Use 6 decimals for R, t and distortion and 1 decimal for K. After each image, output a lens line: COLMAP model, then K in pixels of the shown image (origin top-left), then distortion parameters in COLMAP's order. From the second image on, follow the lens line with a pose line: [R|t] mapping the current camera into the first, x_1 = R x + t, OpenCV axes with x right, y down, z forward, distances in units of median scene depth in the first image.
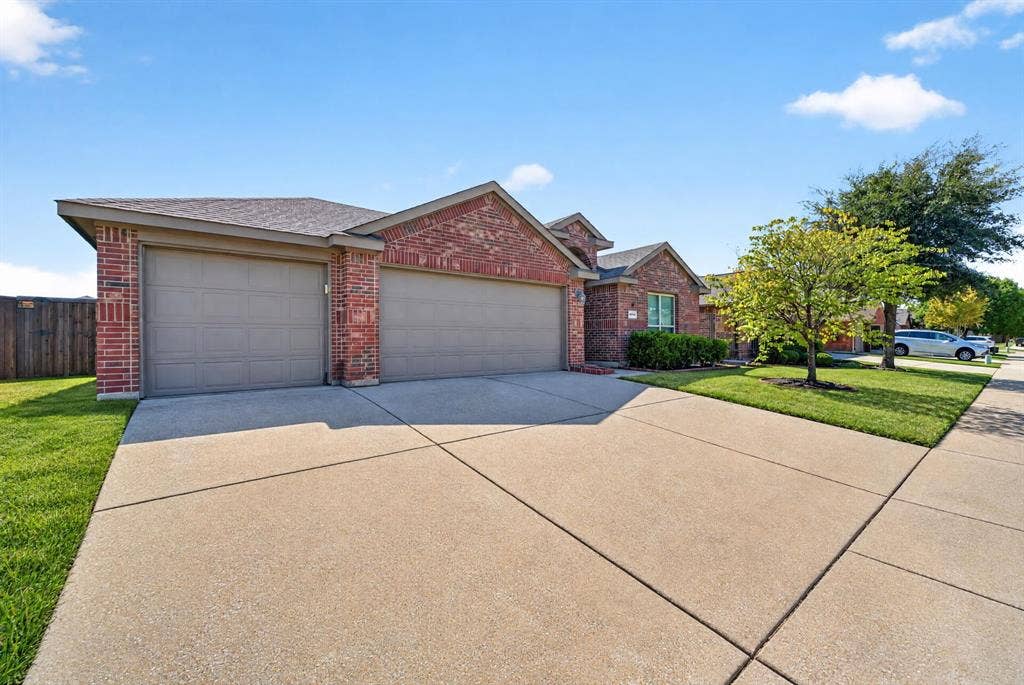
lens RADIAL K [[425.1, 0, 514.9], [0, 425.1, 342.9], [0, 0, 1]] dist [0.000178, -0.000124]
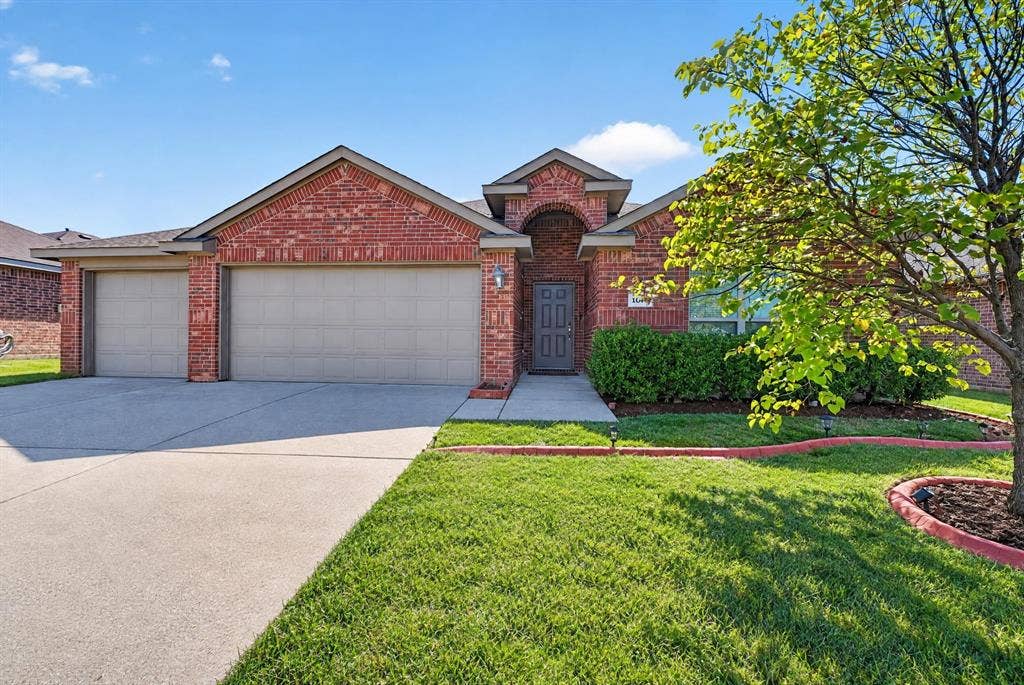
lens RADIAL K [[425.1, 0, 514.9], [0, 425.1, 342.9], [0, 0, 1]] dist [0.000178, -0.000124]
pose [[0.702247, 0.016289, -0.711747, 0.796088], [-0.019123, 0.999809, 0.004014, -0.012393], [0.711676, 0.010792, 0.702425, 0.691985]]
